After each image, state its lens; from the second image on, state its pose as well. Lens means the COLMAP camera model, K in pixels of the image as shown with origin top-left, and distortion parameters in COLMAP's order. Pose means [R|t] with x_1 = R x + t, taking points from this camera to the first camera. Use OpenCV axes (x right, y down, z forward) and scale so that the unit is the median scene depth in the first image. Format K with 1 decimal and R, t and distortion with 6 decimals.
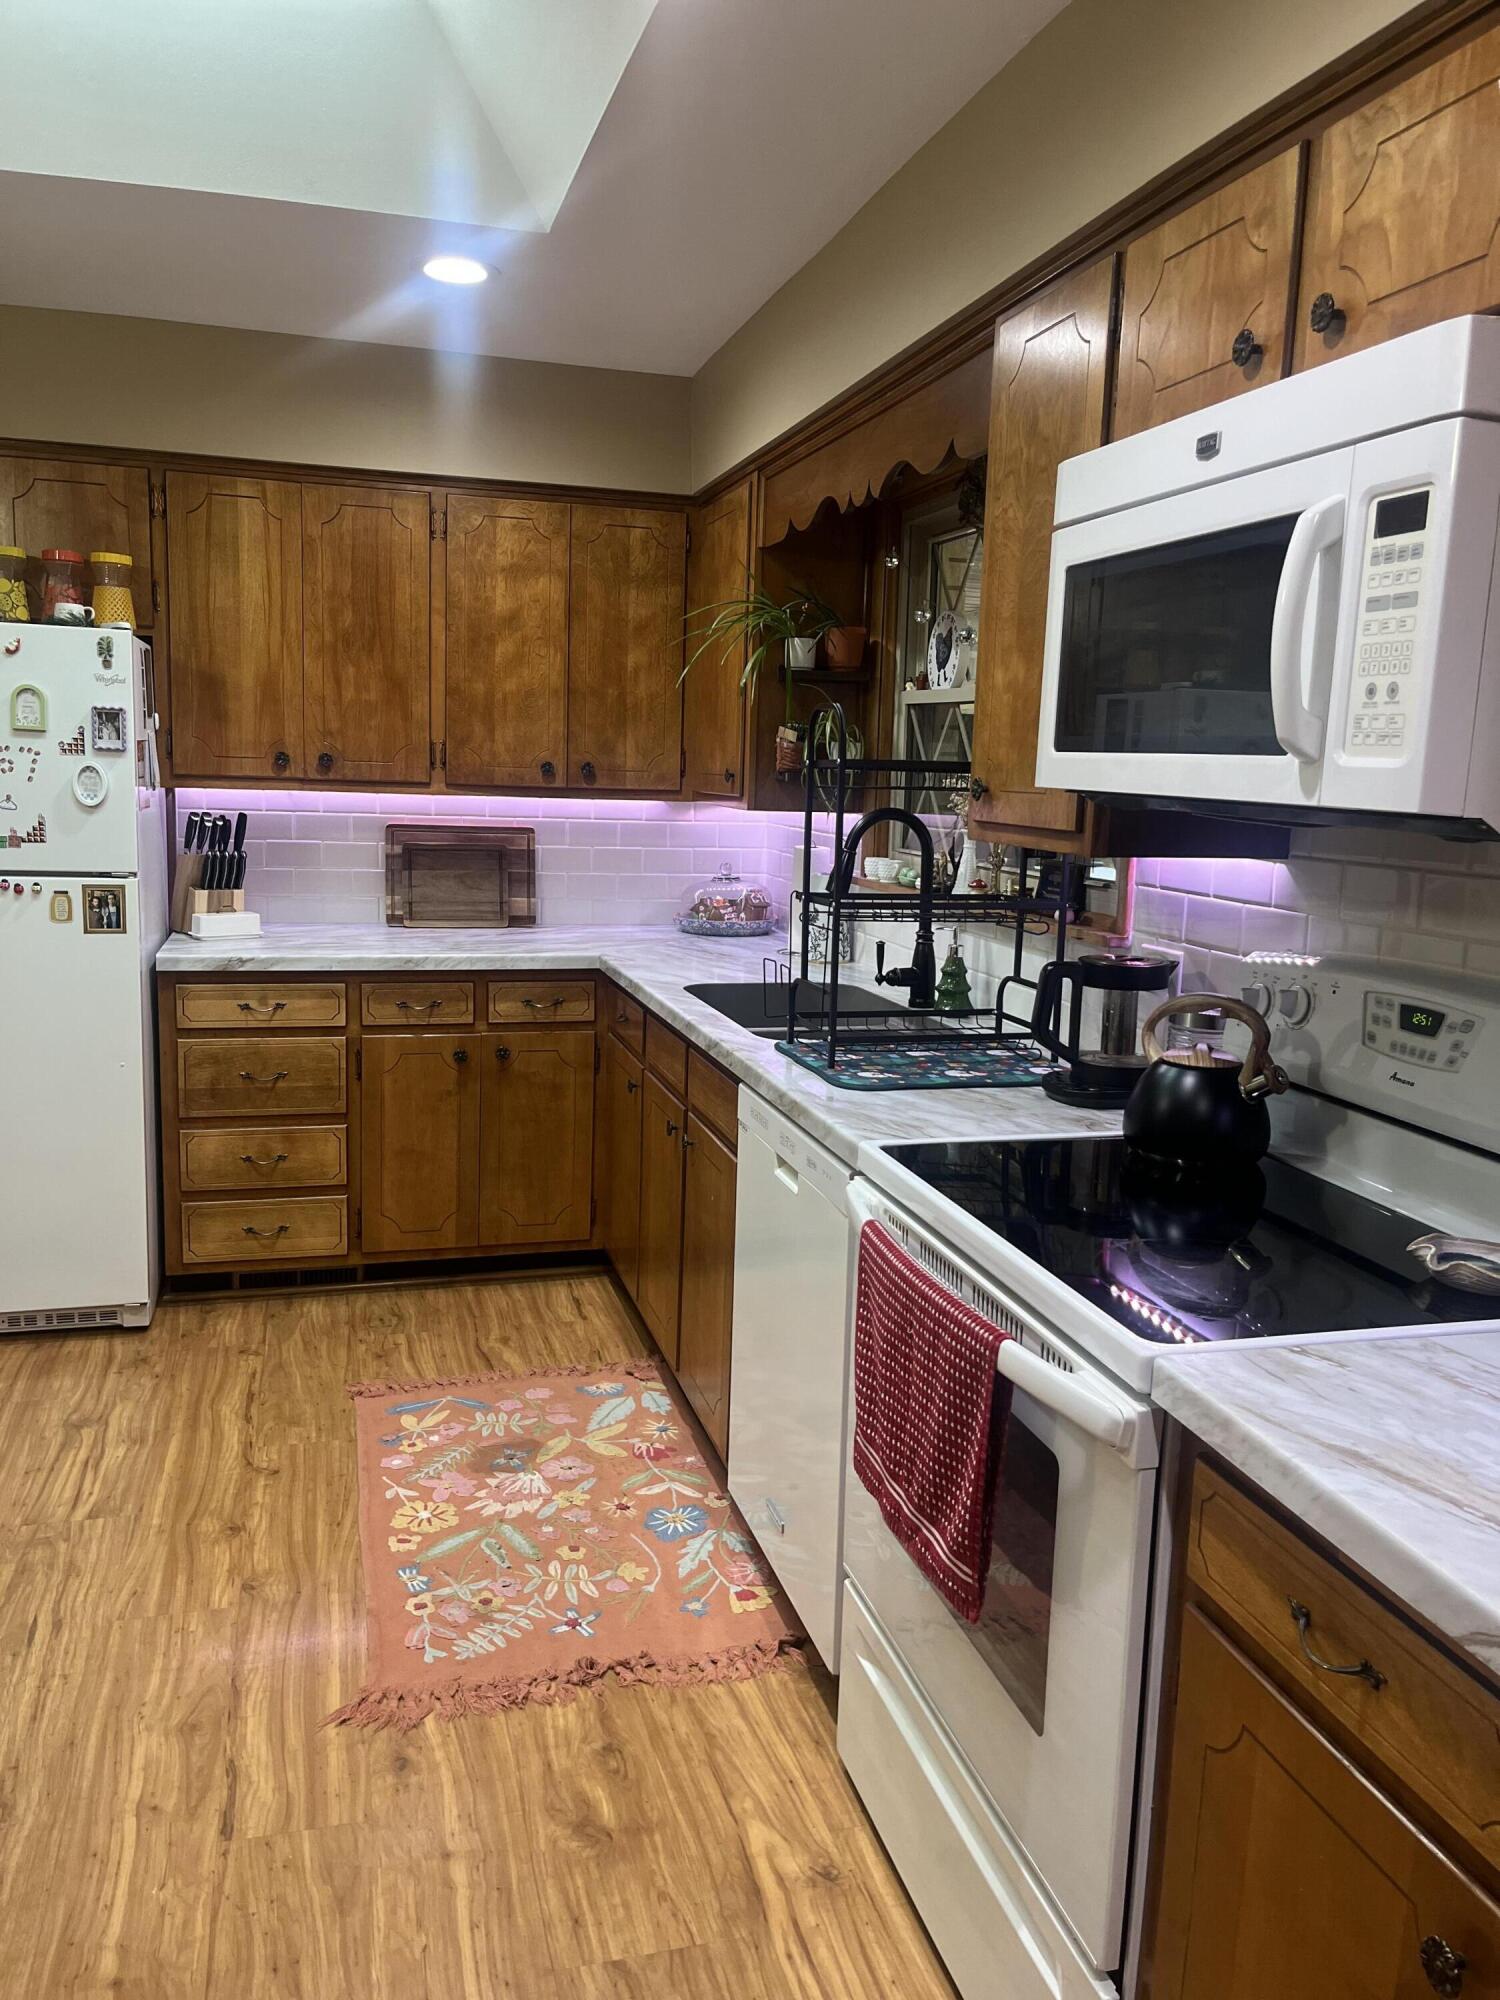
lens RADIAL K [[1520.4, 0, 750.1], [0, 1520.4, 992.0], [0, 0, 1]] dist [0.063630, -0.081041]
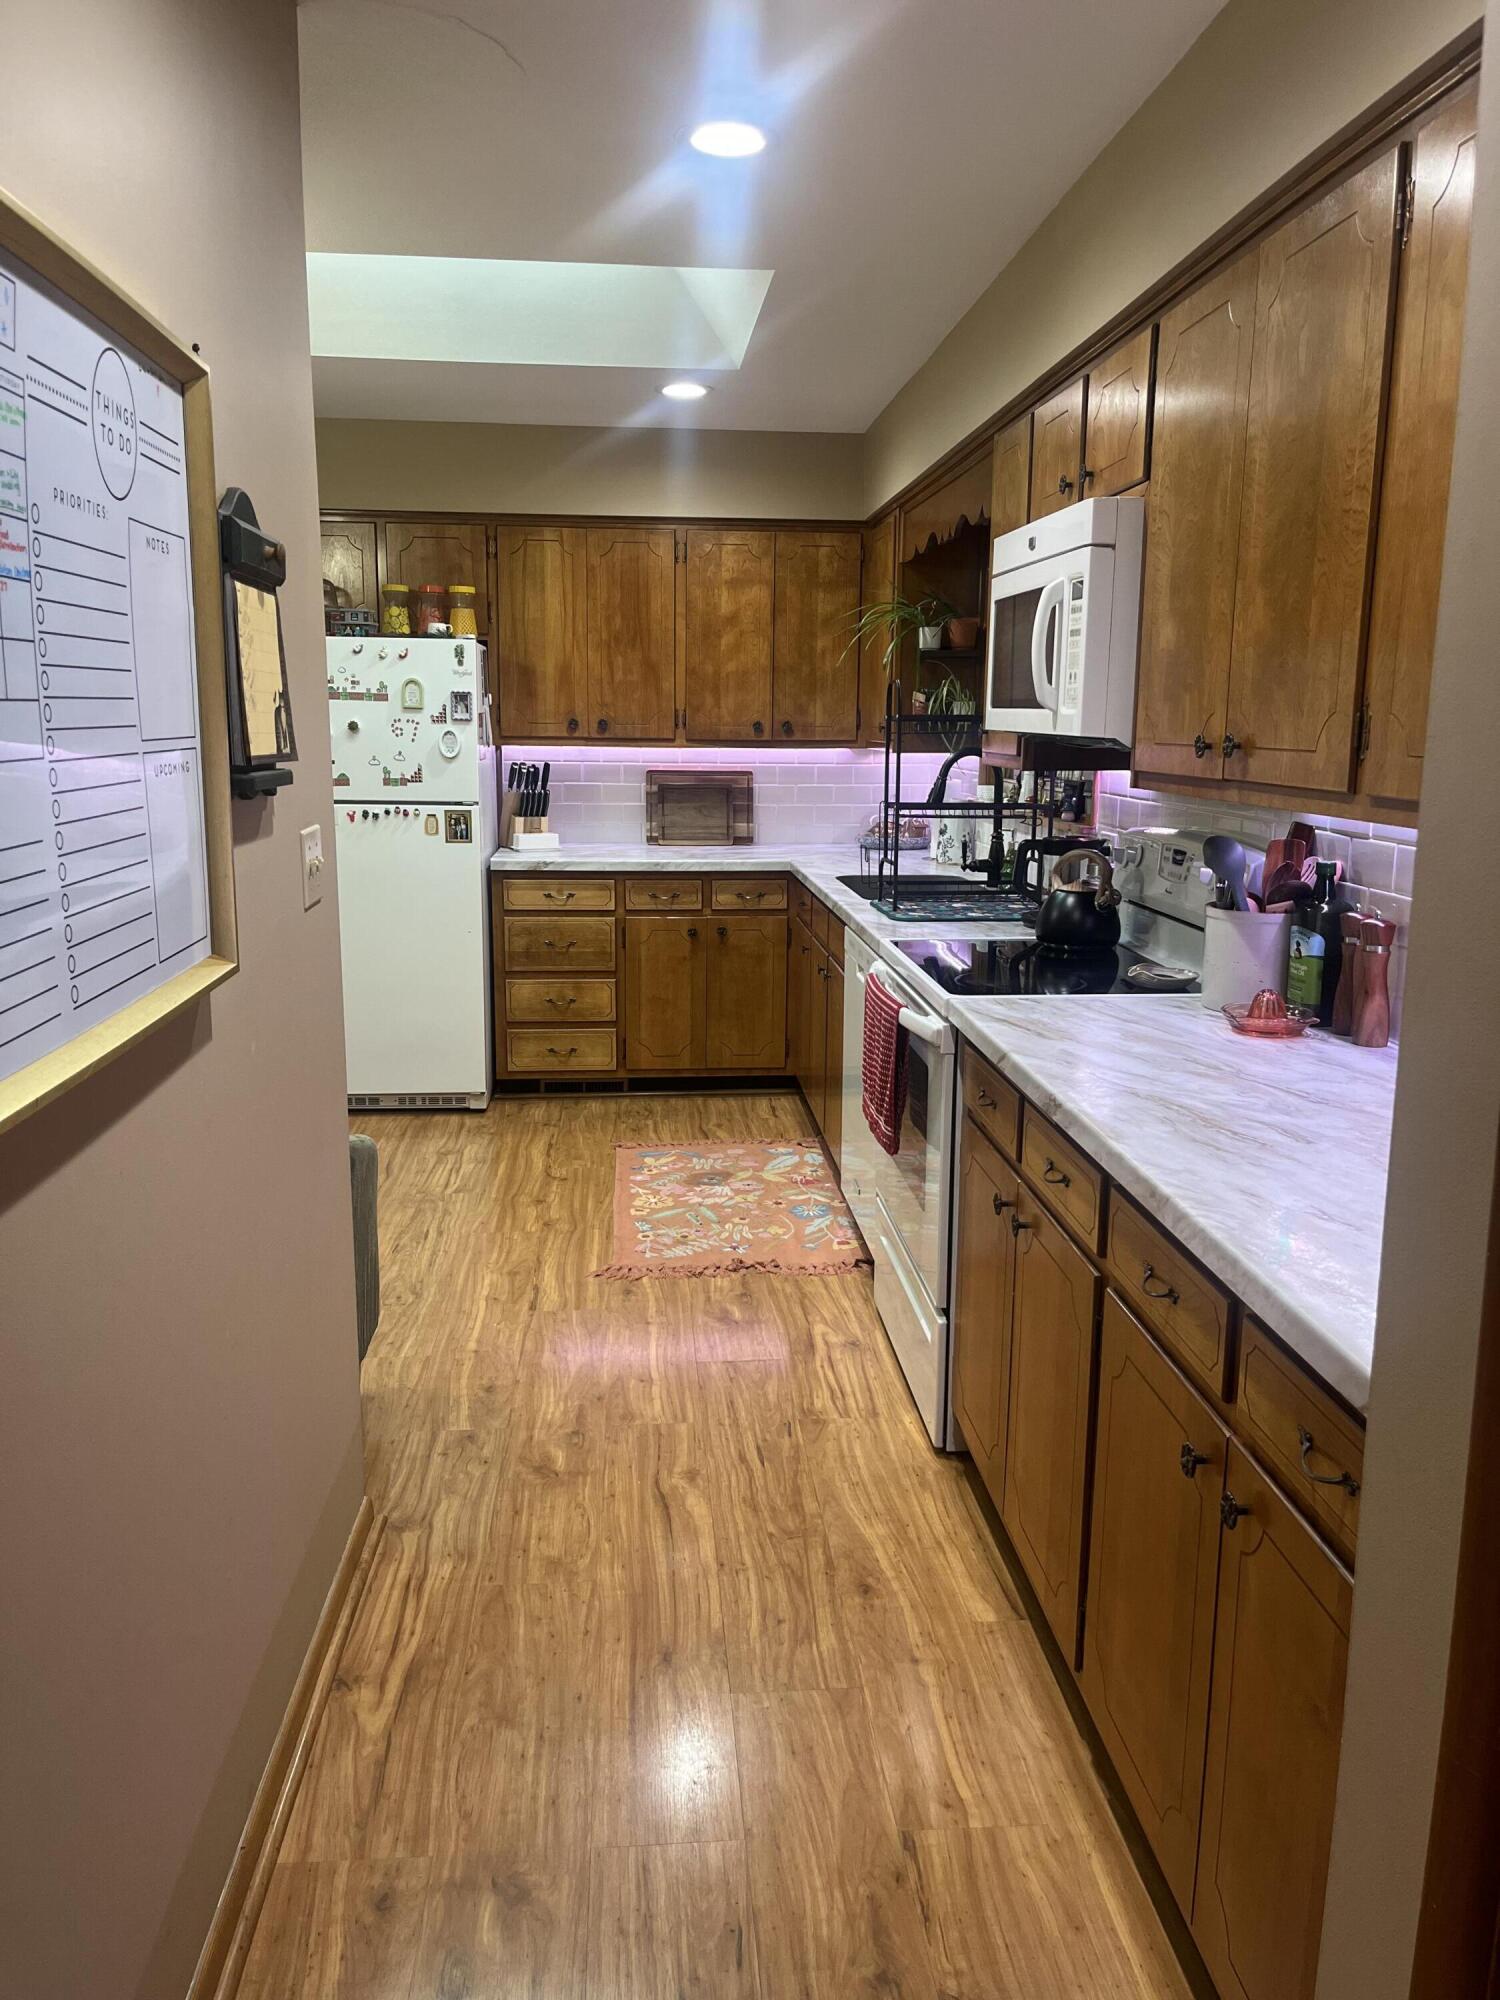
lens RADIAL K [[1520.4, 0, 759.9], [0, 1520.4, 995.5], [0, 0, 1]] dist [0.063630, -0.081041]
pose [[0.982405, 0.011746, -0.186393, 0.168898], [-0.006425, 0.999555, 0.029126, 0.074290], [0.186652, -0.027416, 0.982043, -0.470404]]
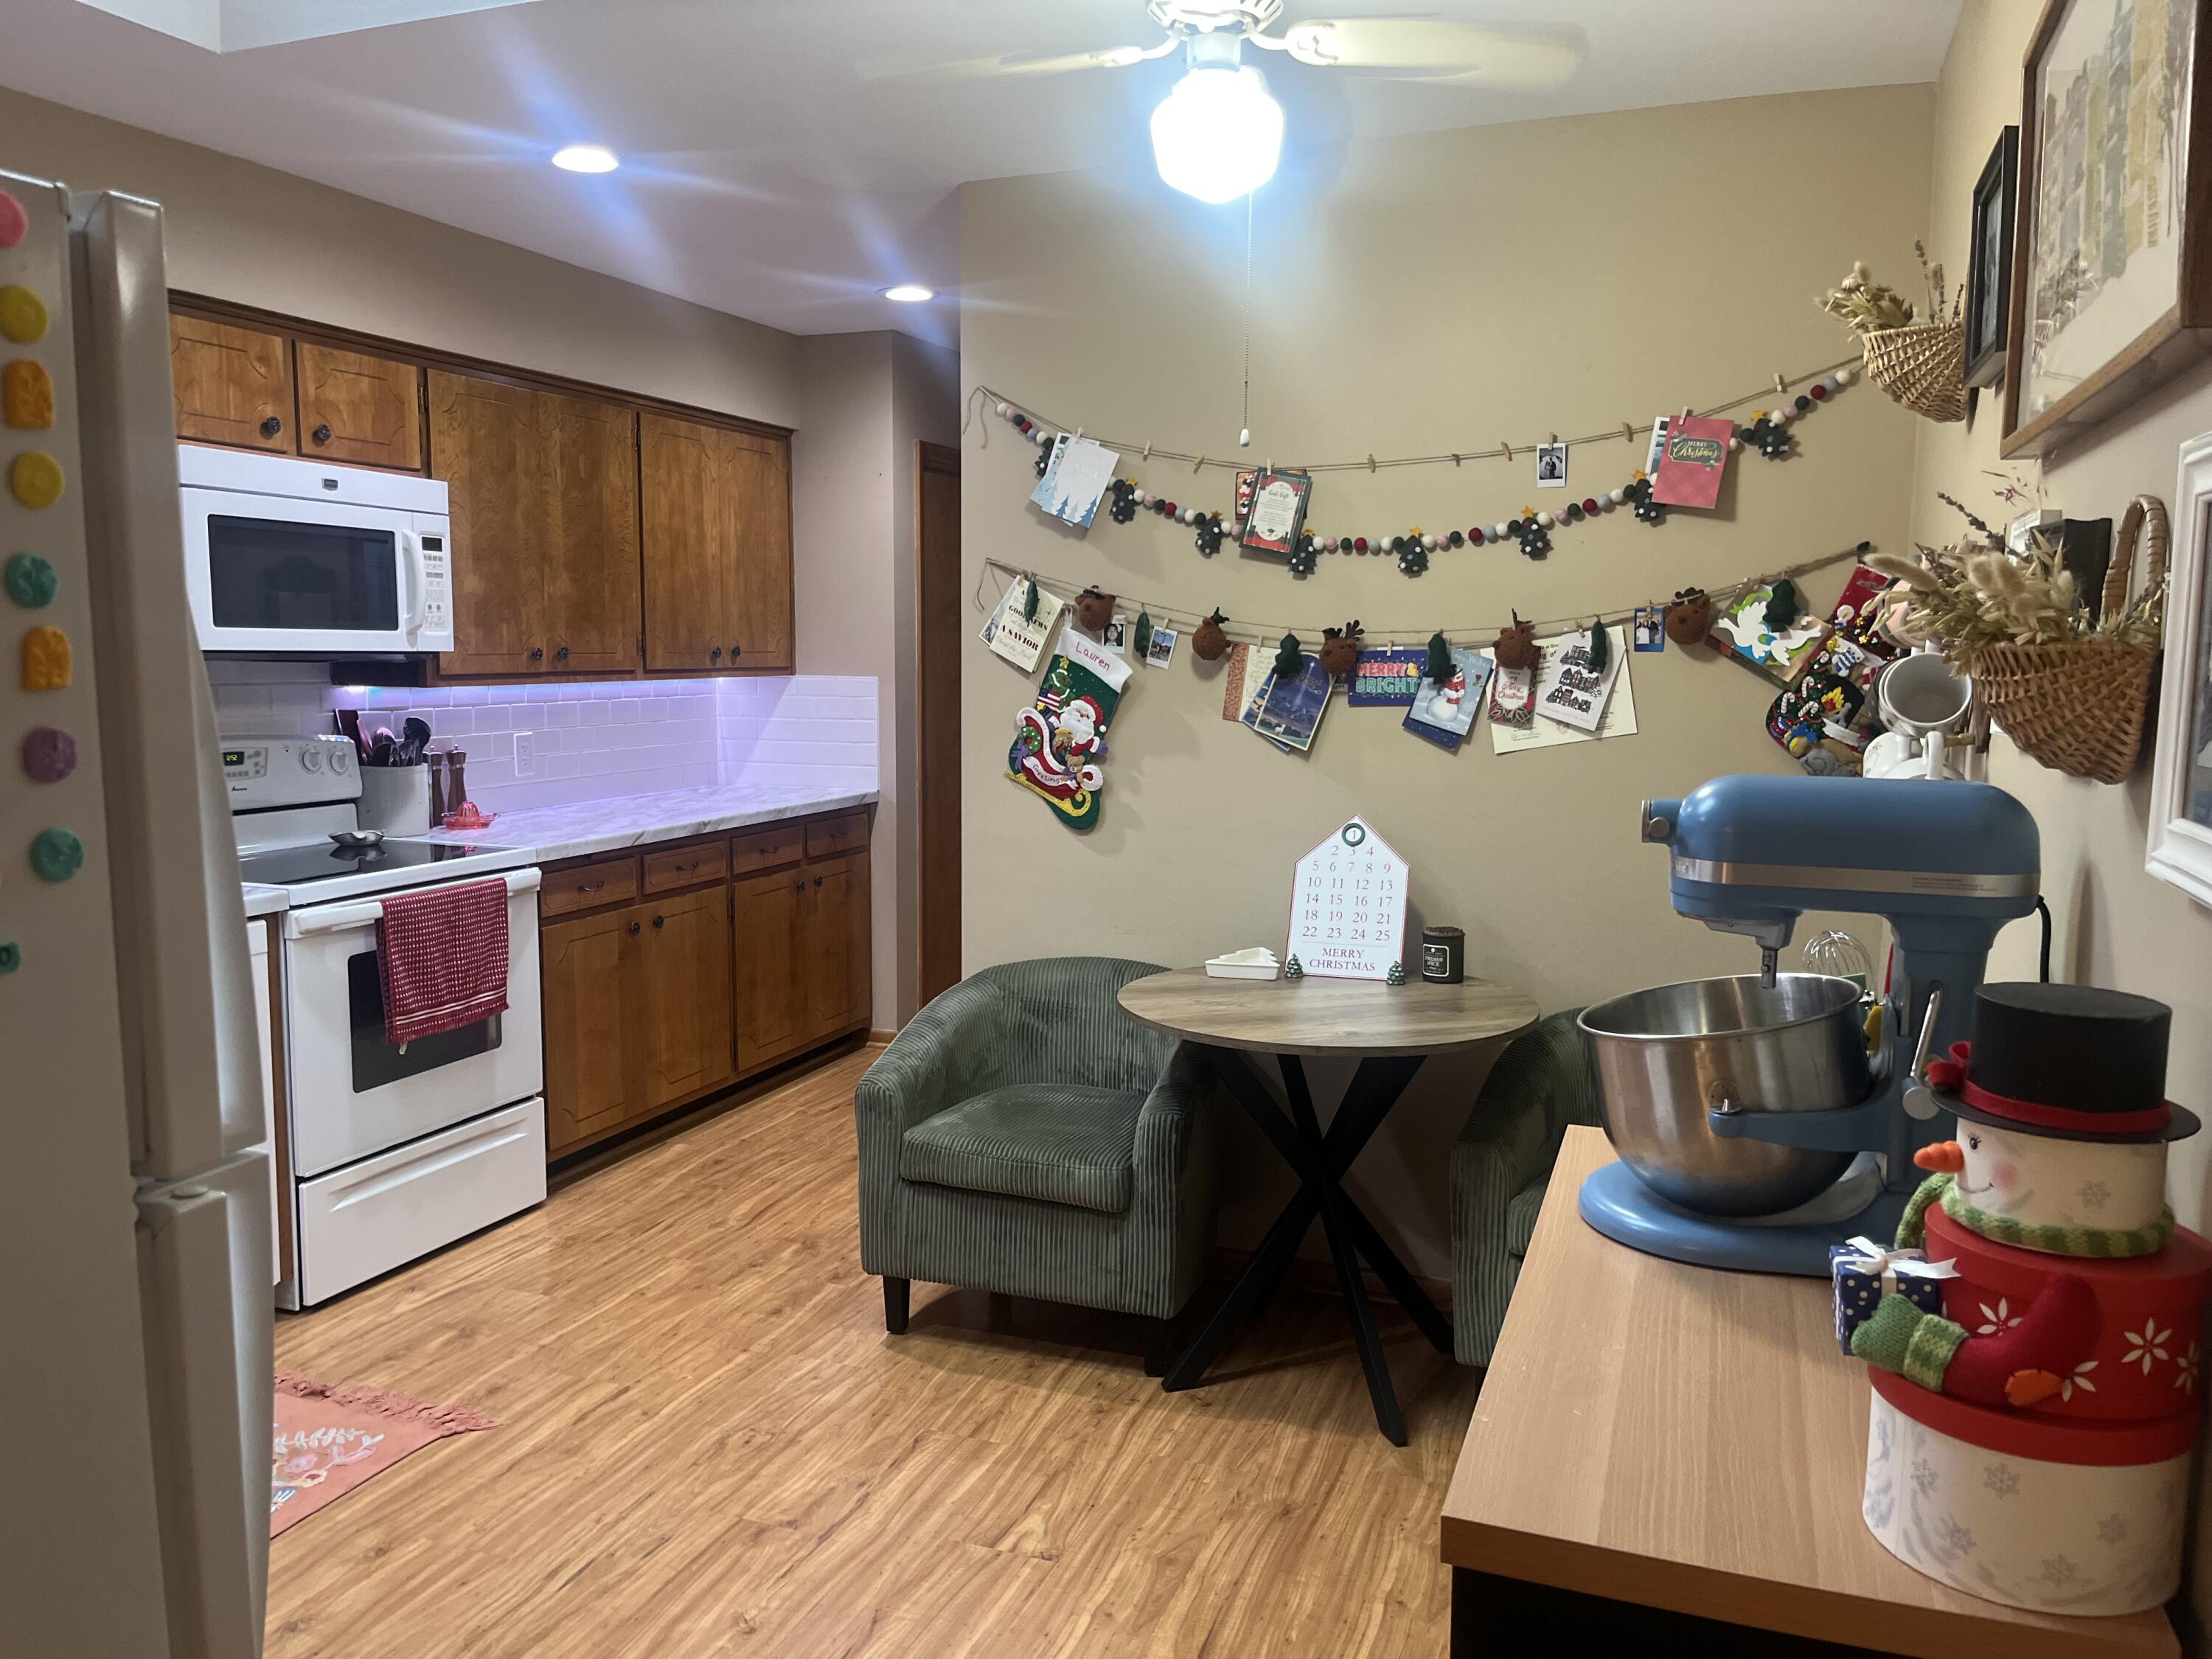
lens RADIAL K [[1681.6, 0, 1103.1], [0, 1681.6, 834.1], [0, 0, 1]] dist [0.063630, -0.081041]
pose [[-0.806420, -0.103782, 0.582166, -1.012083], [0.057145, 0.966195, 0.251401, -0.215577], [-0.588576, 0.236003, -0.773228, 1.183058]]
